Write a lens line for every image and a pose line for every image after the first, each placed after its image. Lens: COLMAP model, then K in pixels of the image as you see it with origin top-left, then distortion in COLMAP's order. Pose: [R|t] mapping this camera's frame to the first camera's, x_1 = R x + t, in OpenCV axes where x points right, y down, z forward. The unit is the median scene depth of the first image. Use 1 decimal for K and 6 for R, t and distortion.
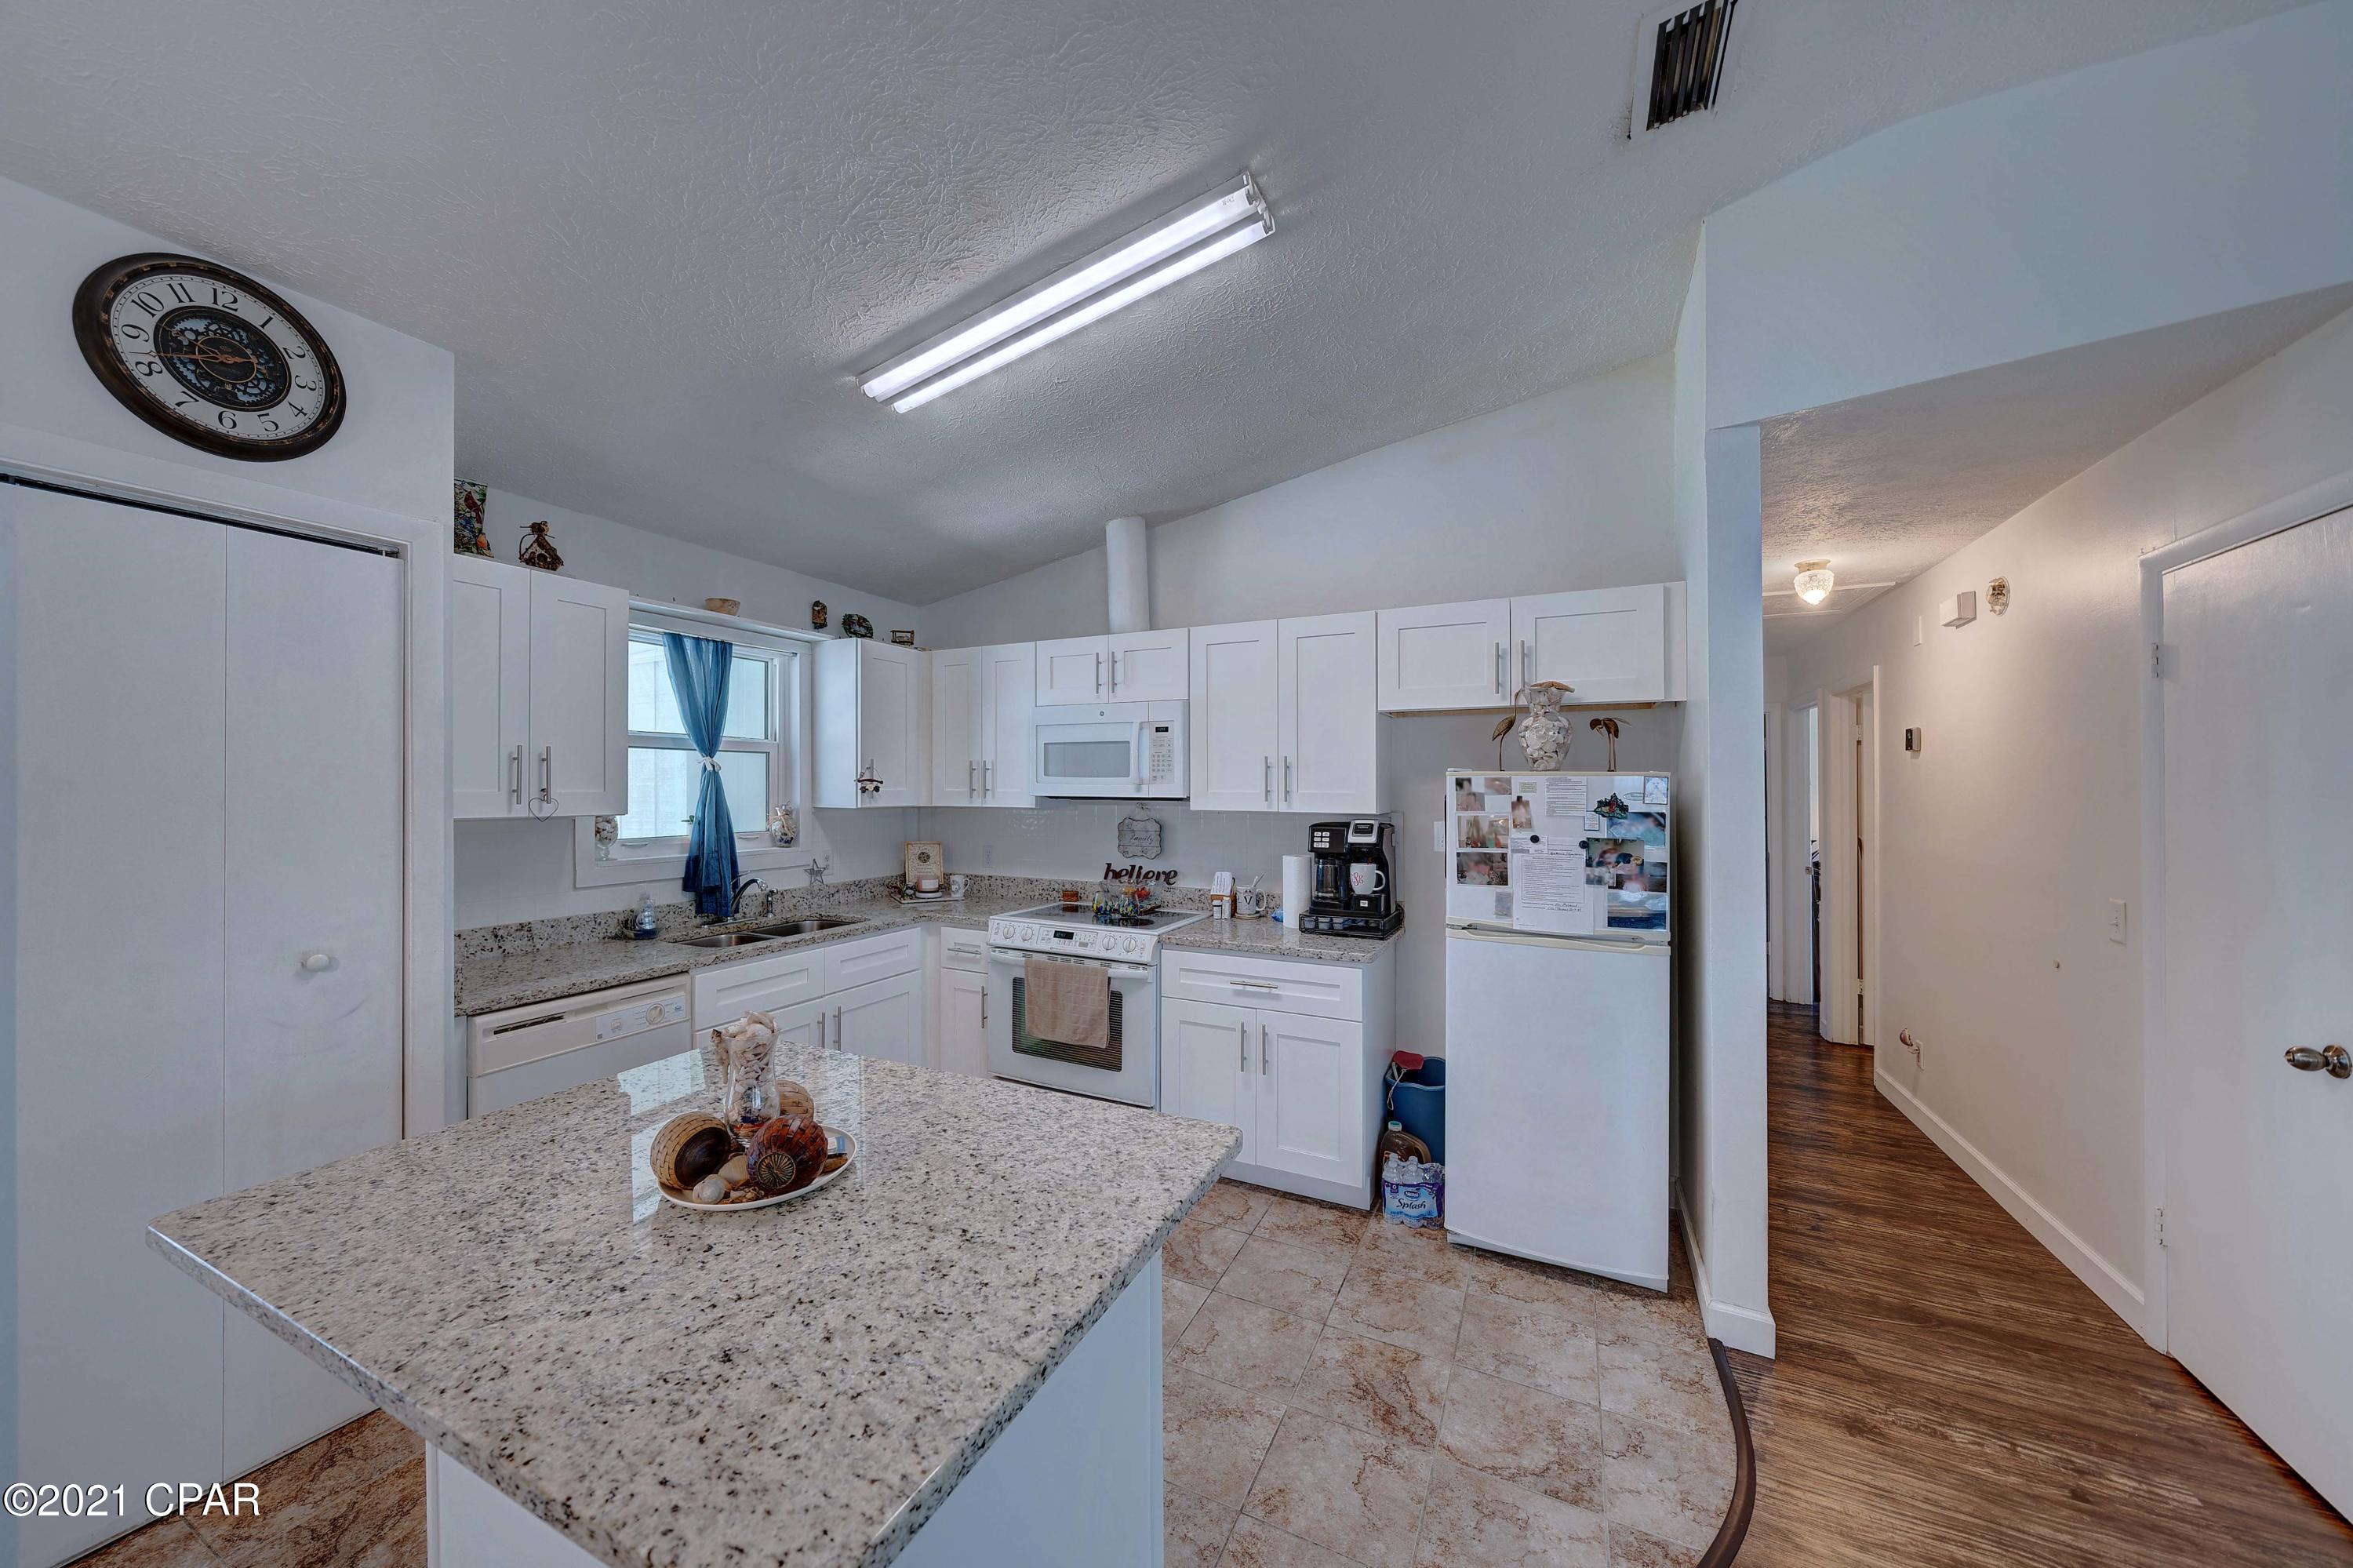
lens RADIAL K [[840.4, 0, 1134.4], [0, 840.4, 786.1], [0, 0, 1]] dist [-0.002024, -0.000278]
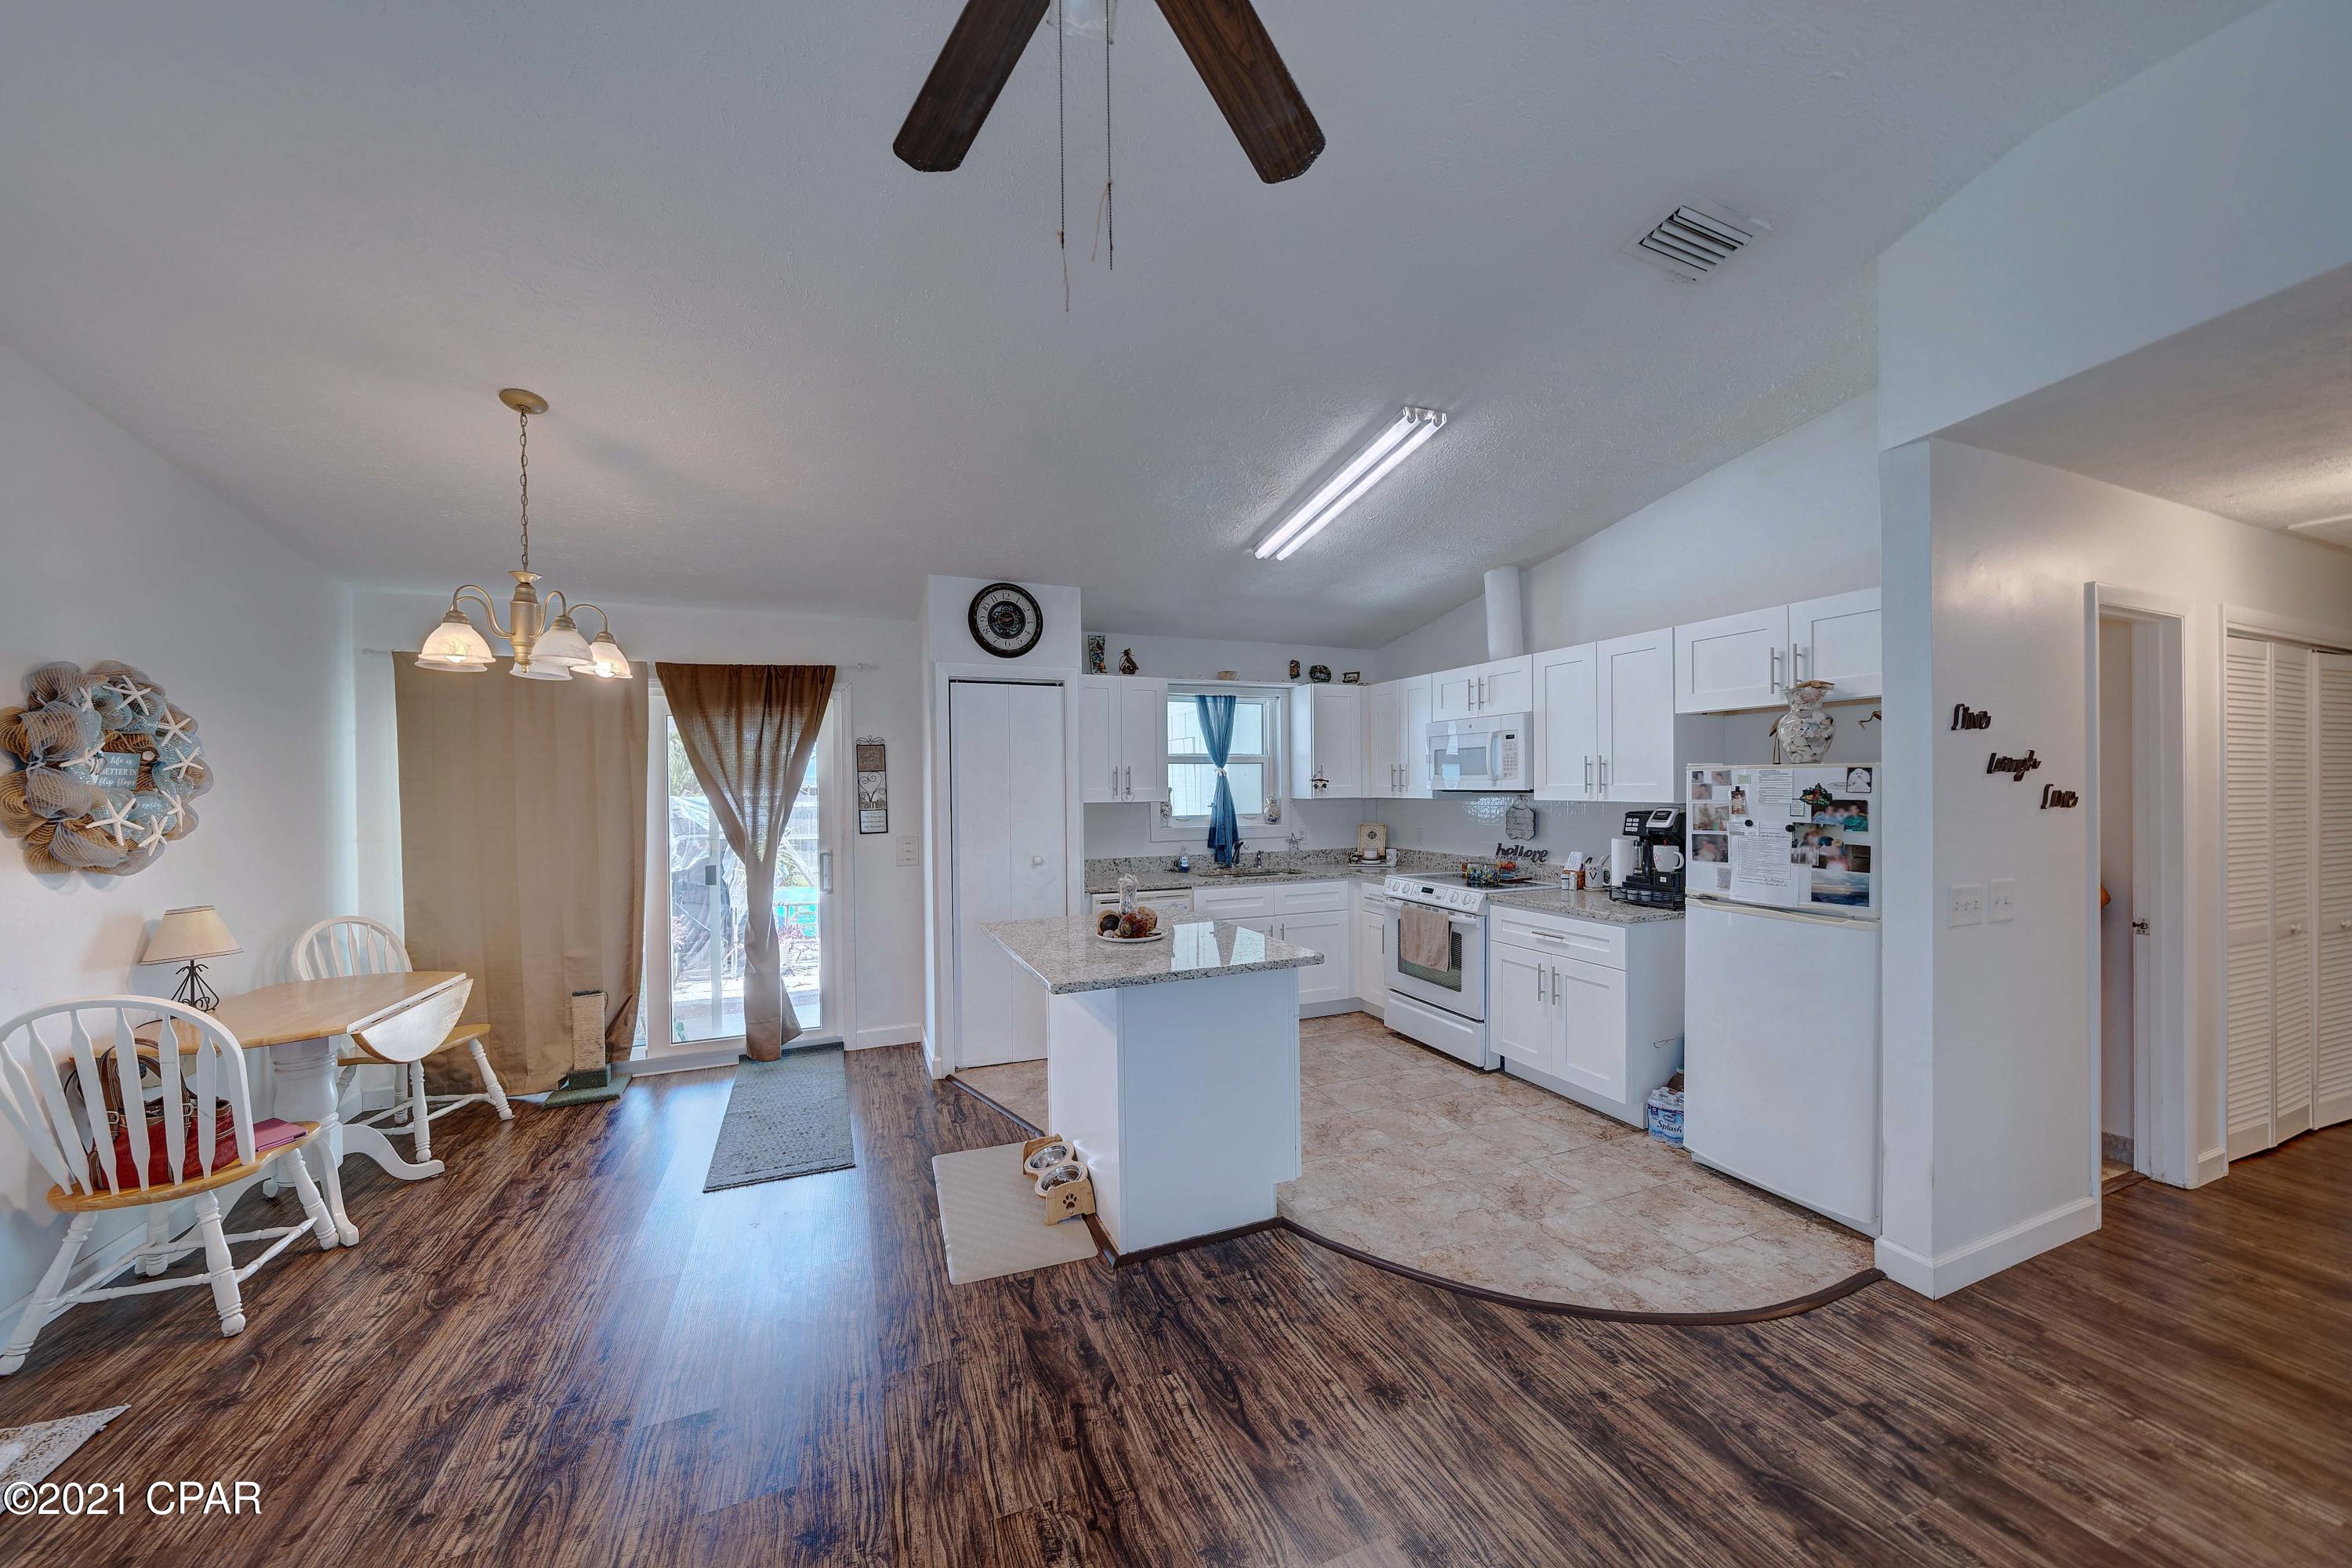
lens RADIAL K [[814.8, 0, 1151.9], [0, 814.8, 792.9], [0, 0, 1]] dist [0.000505, 0.000059]
pose [[0.751597, -0.004615, -0.659606, 0.483603], [0.012309, 0.999900, 0.007029, 0.002258], [0.659508, -0.013403, 0.751578, -0.318307]]
